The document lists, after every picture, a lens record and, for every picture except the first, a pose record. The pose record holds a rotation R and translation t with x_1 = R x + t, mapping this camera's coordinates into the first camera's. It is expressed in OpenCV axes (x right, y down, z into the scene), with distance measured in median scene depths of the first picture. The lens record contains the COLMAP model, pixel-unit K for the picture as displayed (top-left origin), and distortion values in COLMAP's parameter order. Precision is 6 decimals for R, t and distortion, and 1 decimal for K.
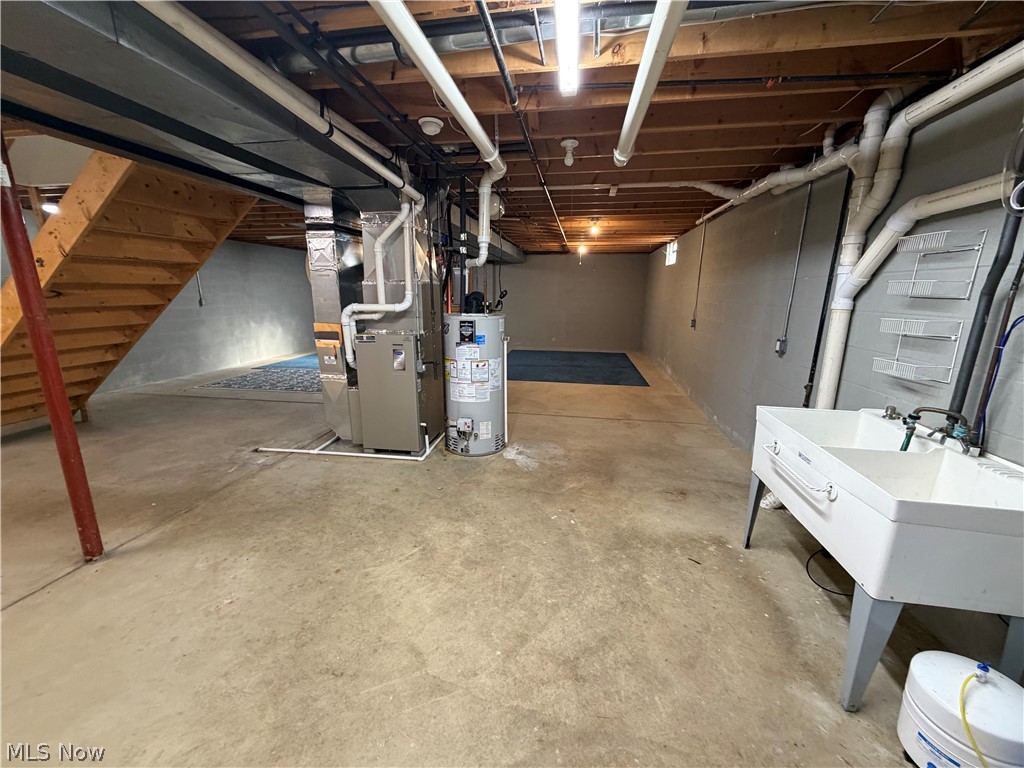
lens RADIAL K [[408.2, 0, 511.0], [0, 408.2, 384.5], [0, 0, 1]] dist [-0.000840, -0.000077]
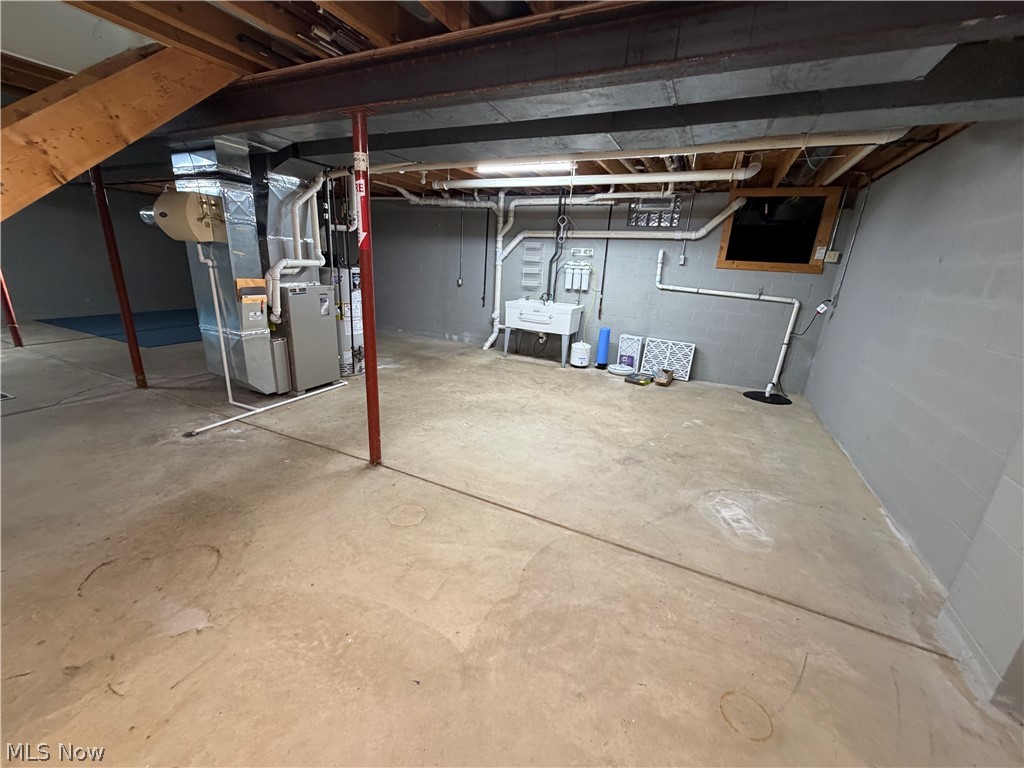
lens RADIAL K [[408.2, 0, 510.6], [0, 408.2, 385.7], [0, 0, 1]] dist [-0.000840, -0.000077]
pose [[0.280349, -0.275298, 0.919574, -1.395819], [0.163378, 0.957698, 0.236902, -0.034087], [-0.945892, 0.083823, 0.313467, 0.111871]]
